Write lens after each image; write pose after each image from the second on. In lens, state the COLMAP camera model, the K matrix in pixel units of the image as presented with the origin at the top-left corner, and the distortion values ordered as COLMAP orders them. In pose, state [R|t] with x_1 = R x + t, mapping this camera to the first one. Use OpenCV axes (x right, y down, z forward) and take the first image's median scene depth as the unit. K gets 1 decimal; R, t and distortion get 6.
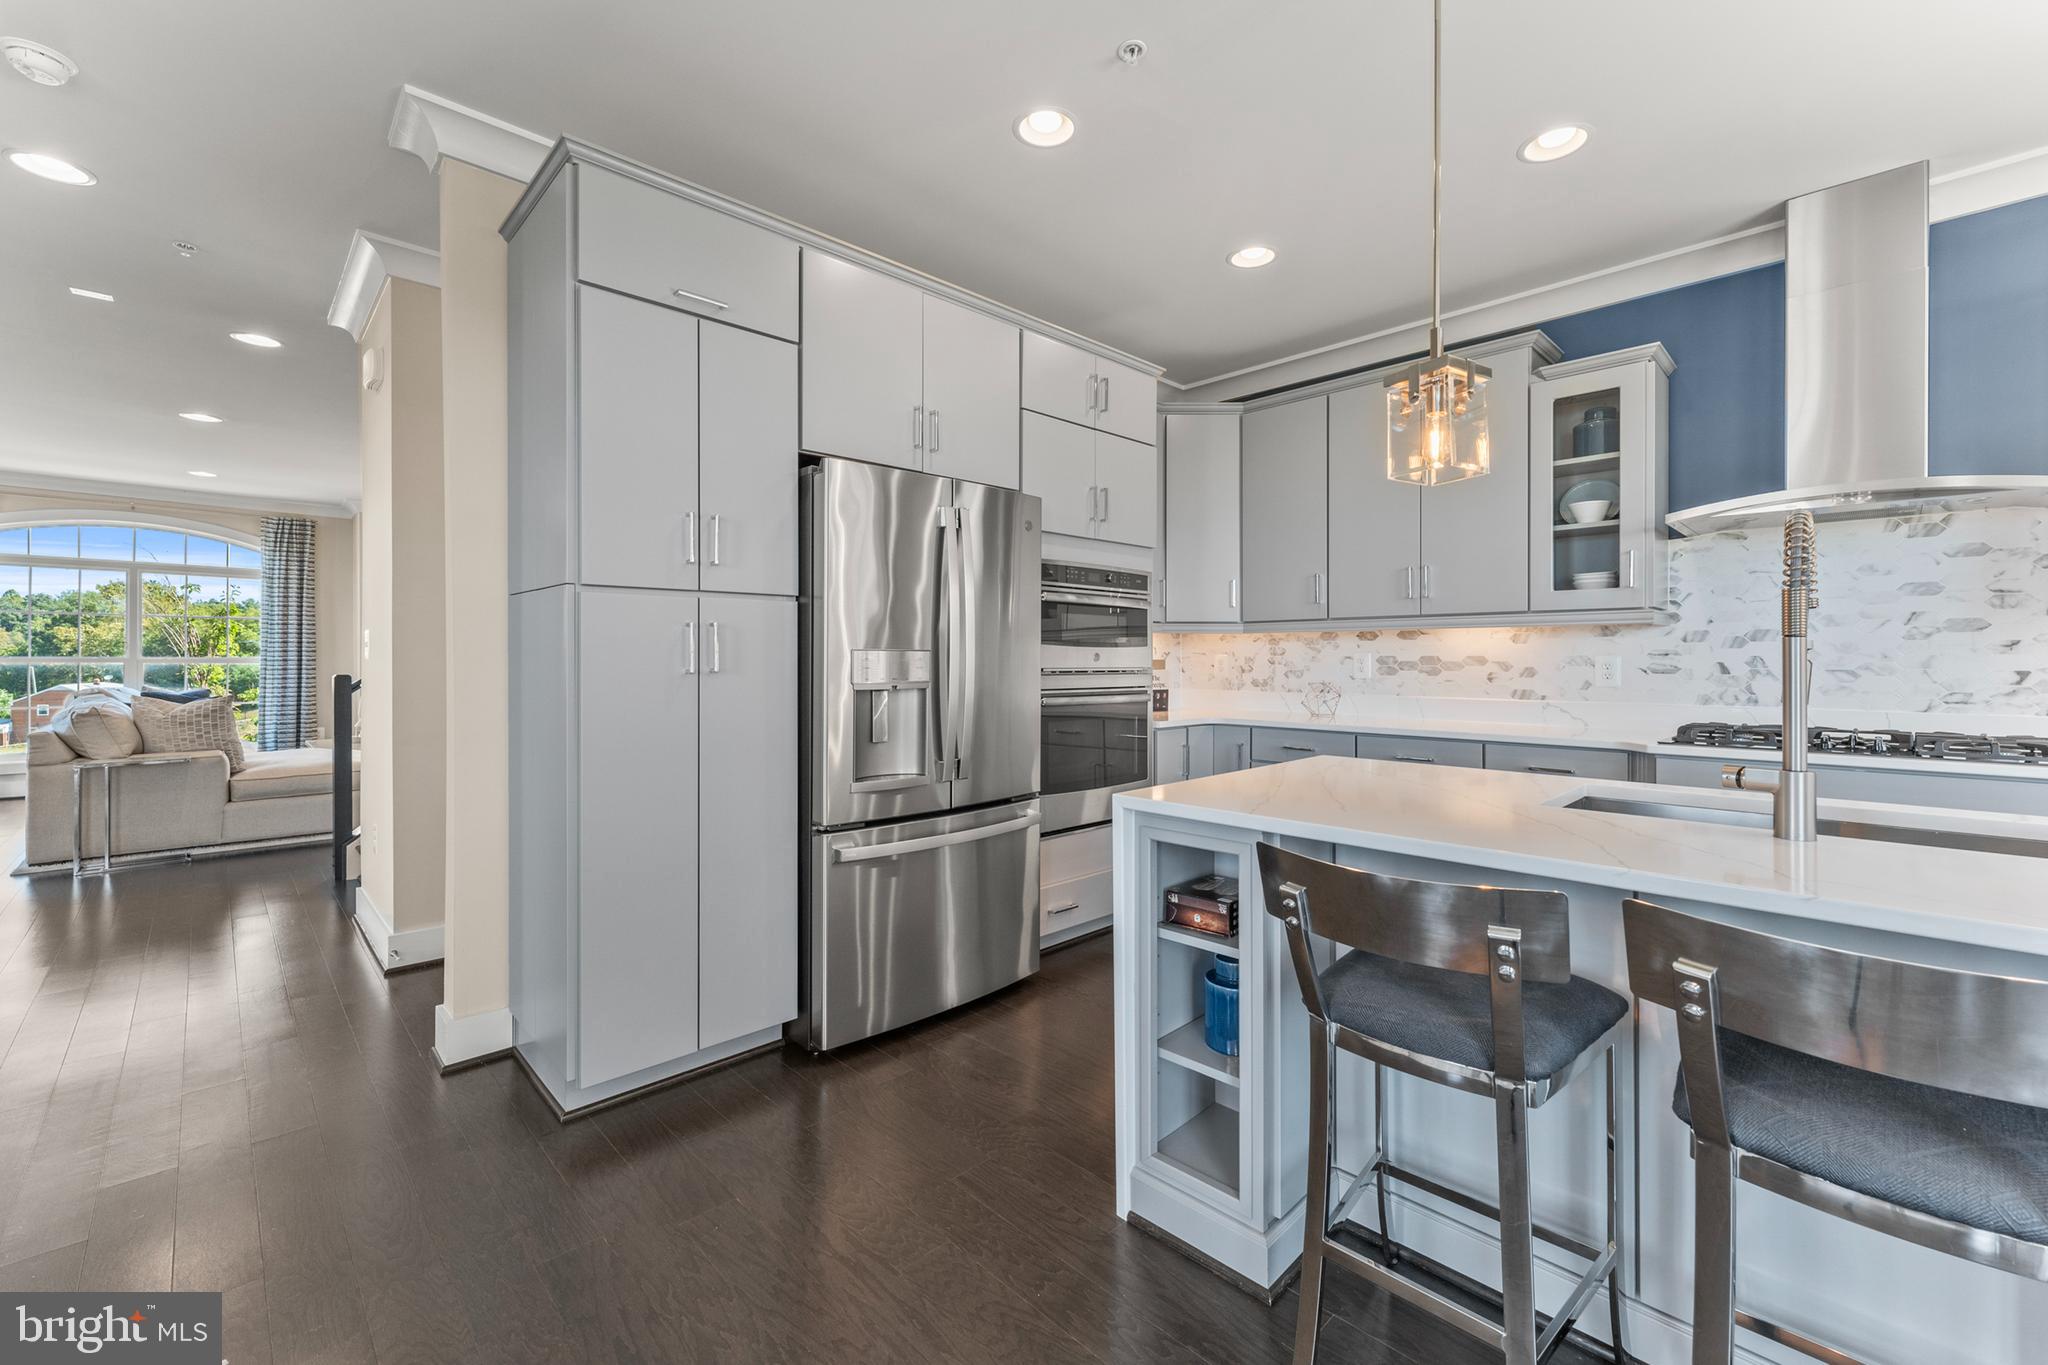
lens RADIAL K [[841.3, 0, 1023.0], [0, 841.3, 659.6], [0, 0, 1]] dist [-0.003158, 0.000757]
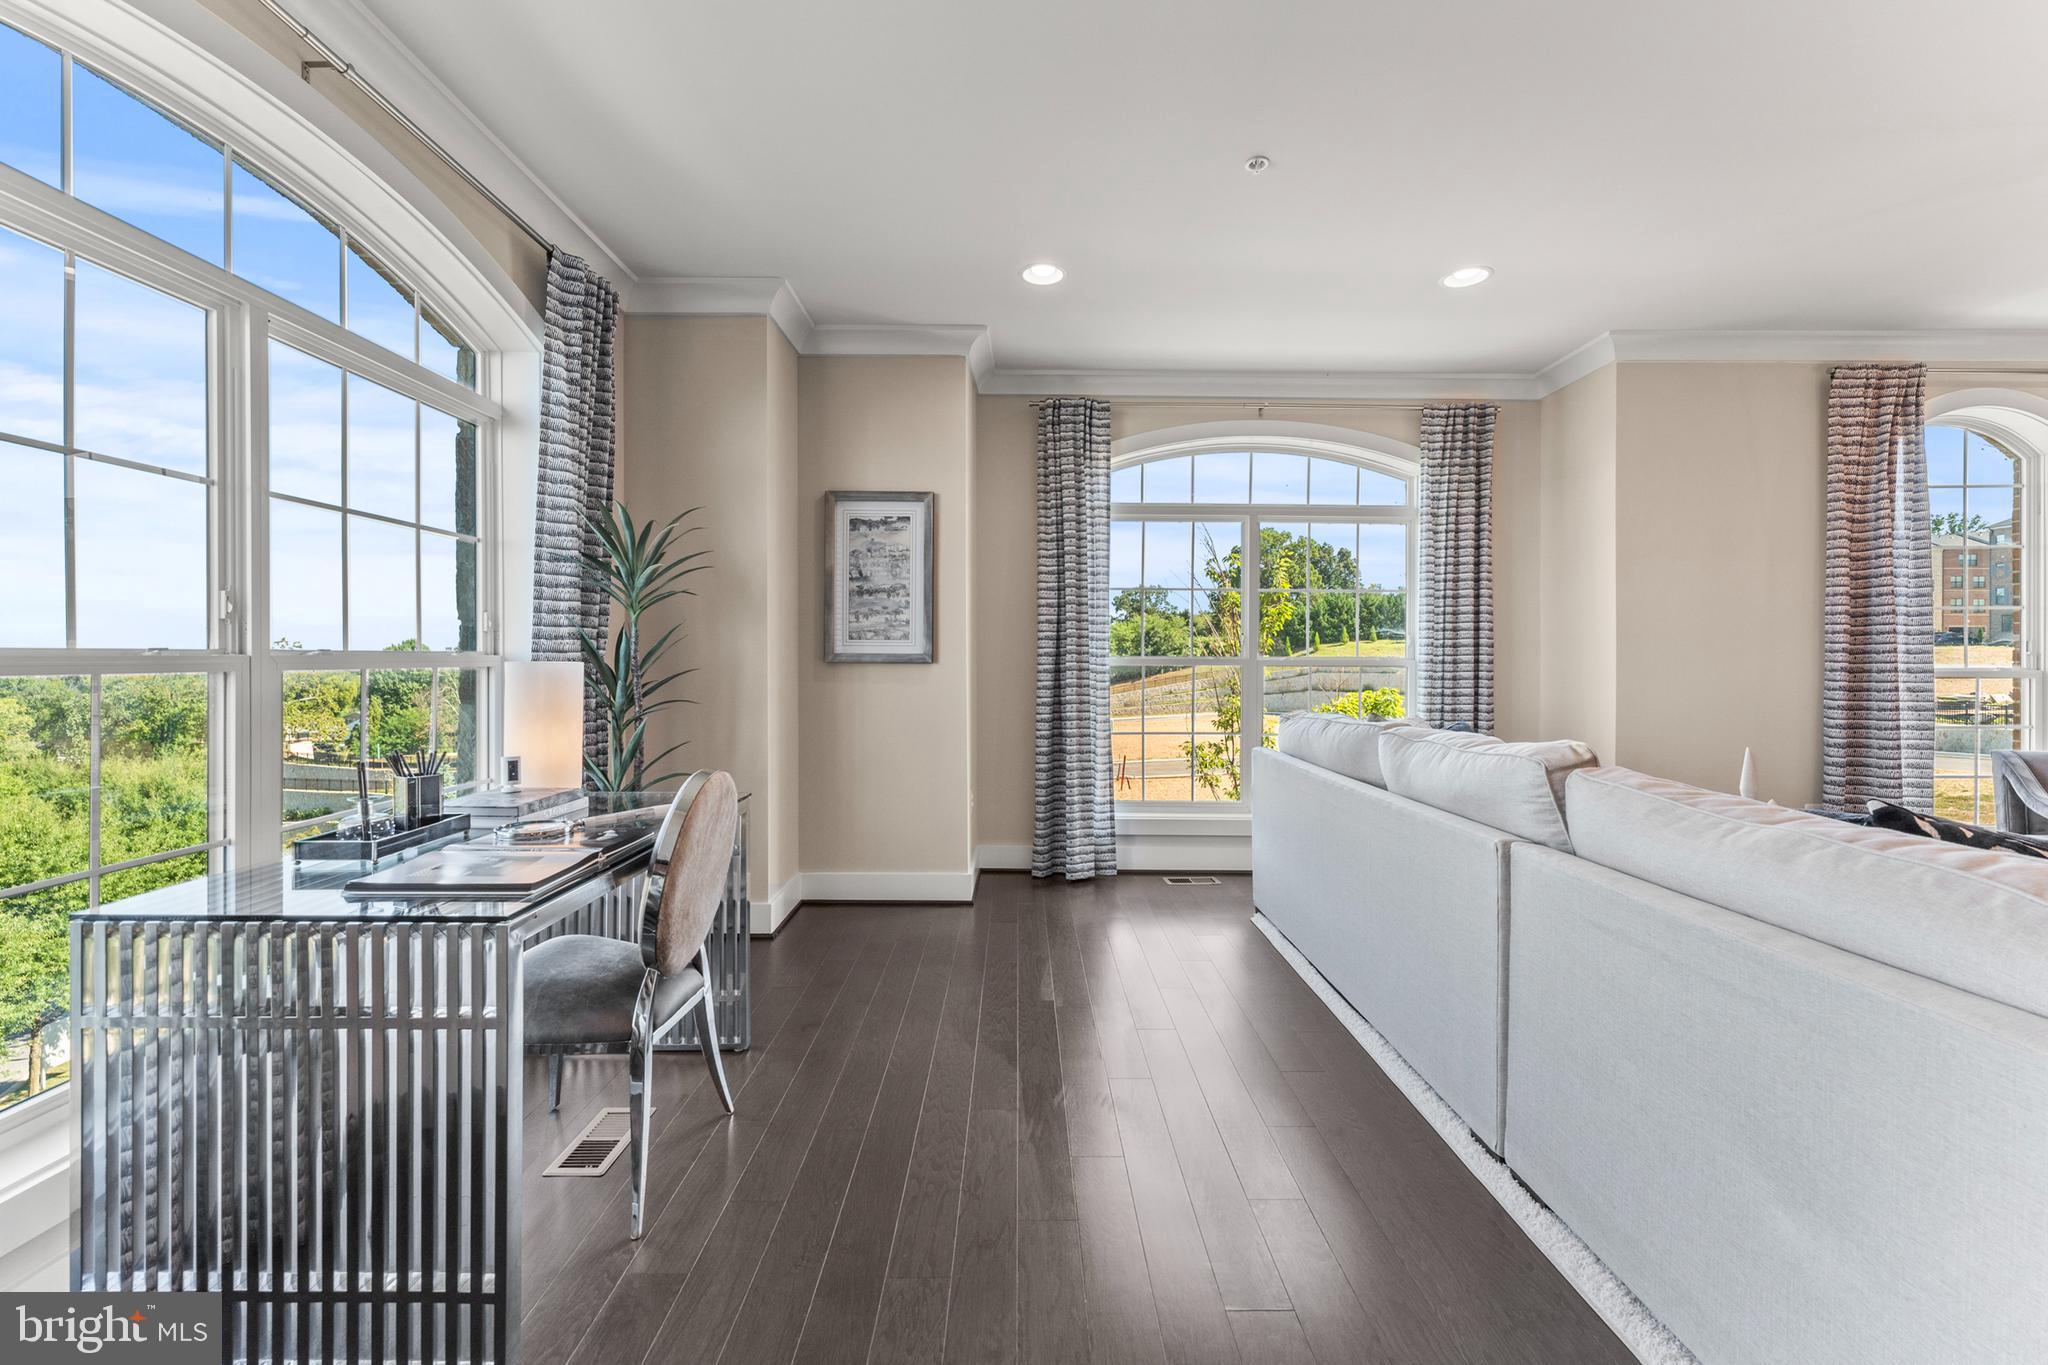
lens RADIAL K [[841.3, 0, 1020.3], [0, 841.3, 667.5], [0, 0, 1]] dist [-0.003158, 0.000757]
pose [[0.722992, 0.007334, -0.690818, -1.345689], [-0.000207, 0.999946, 0.010399, -0.001980], [0.690857, -0.007375, 0.722954, 0.766372]]
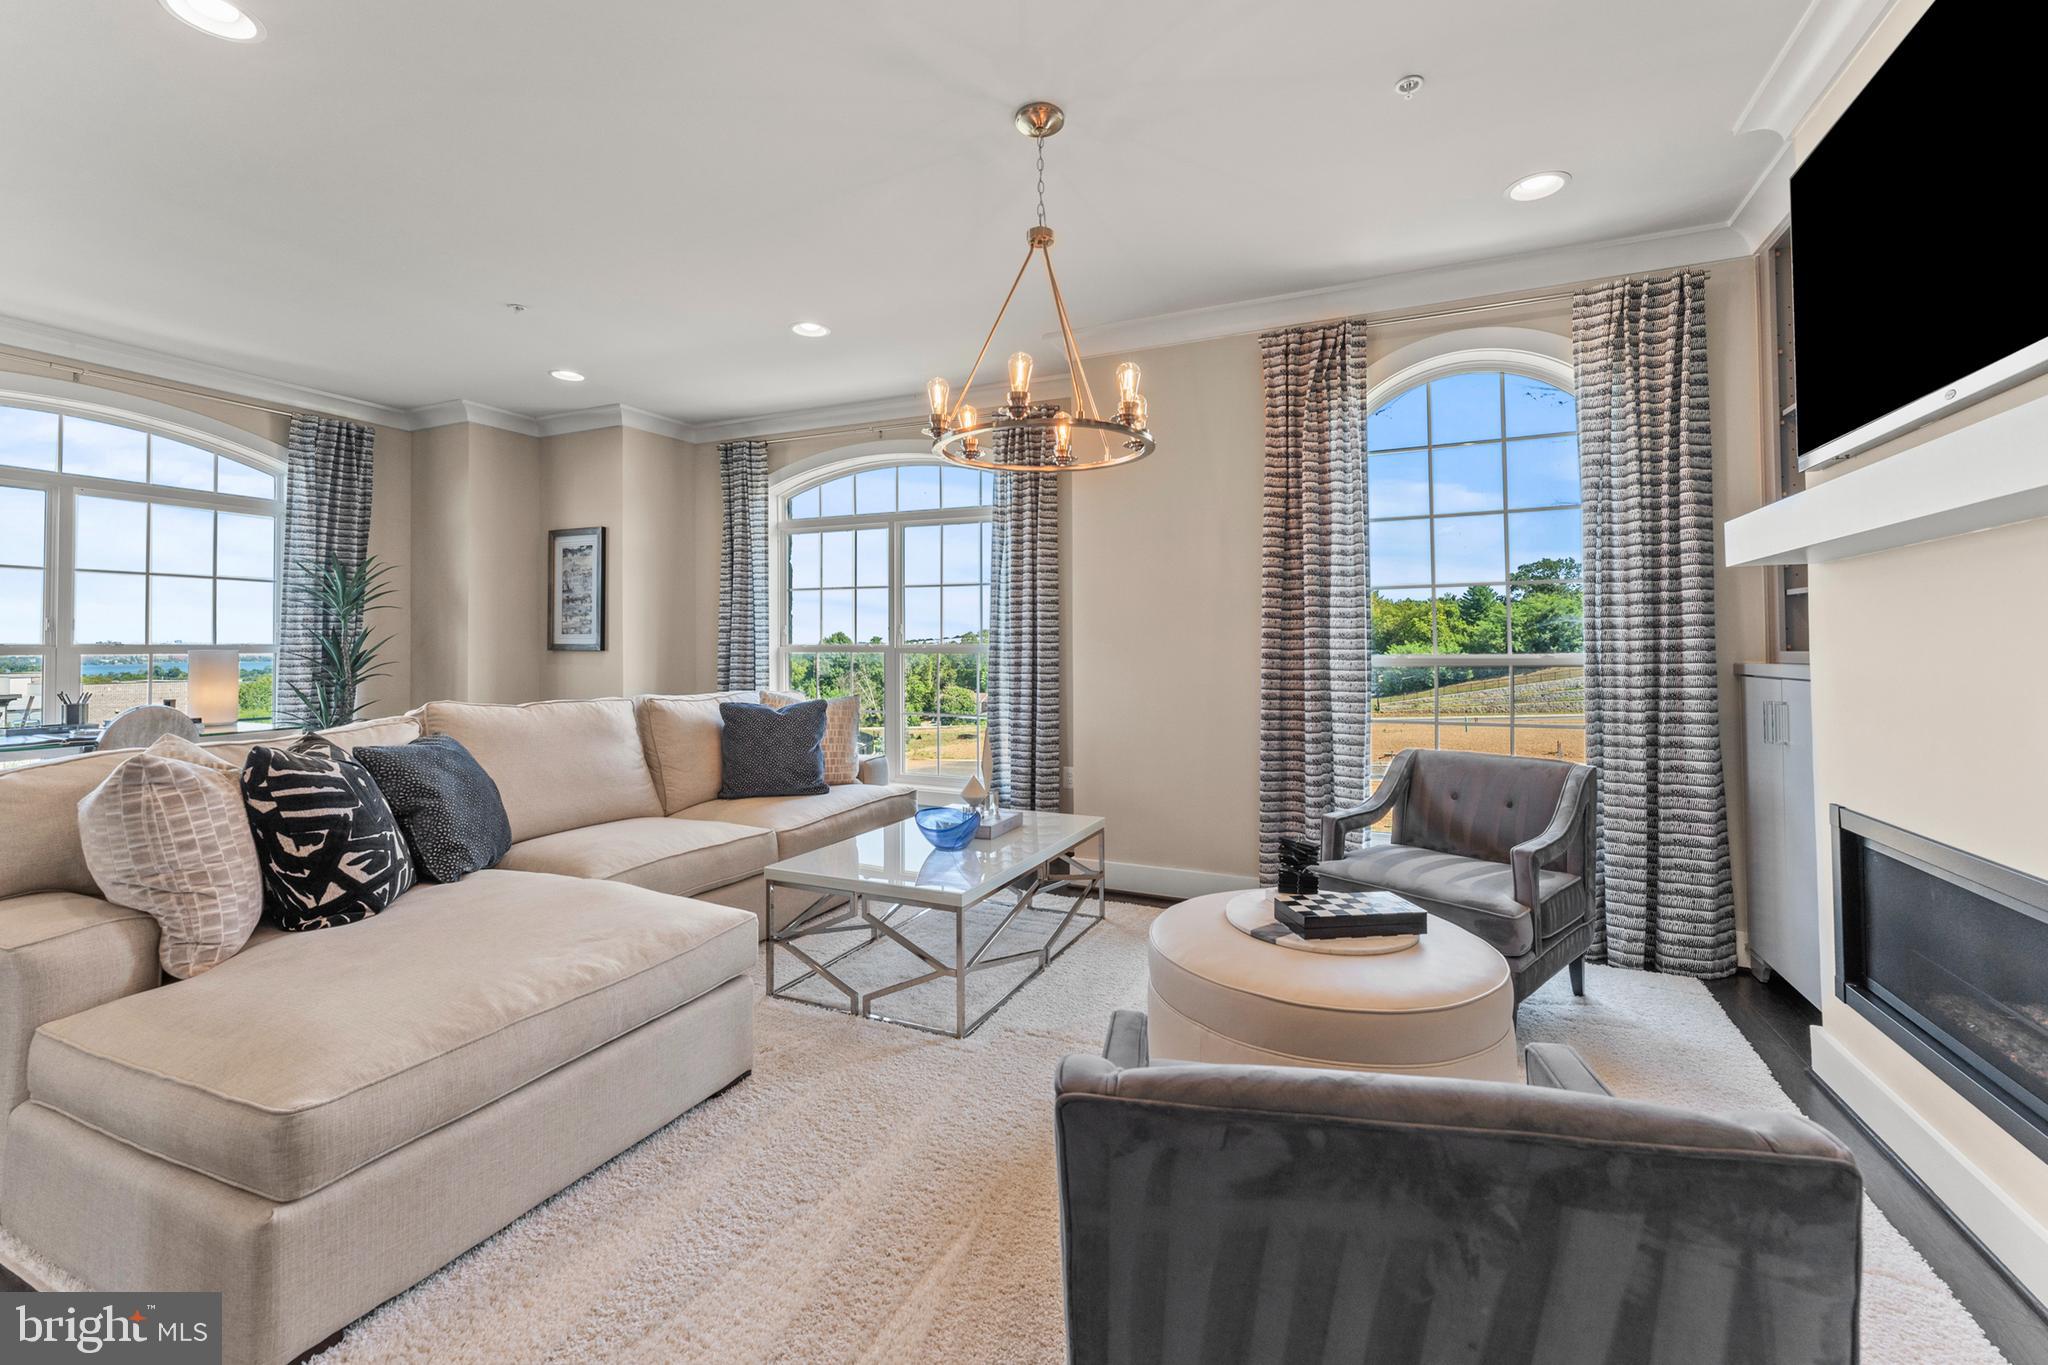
lens RADIAL K [[841.3, 0, 1017.1], [0, 841.3, 637.0], [0, 0, 1]] dist [-0.003158, 0.000757]
pose [[0.368169, -0.011305, -0.929690, -0.631103], [0.002198, 0.999934, -0.011289, -0.002221], [0.929756, 0.002113, 0.368169, 1.494980]]
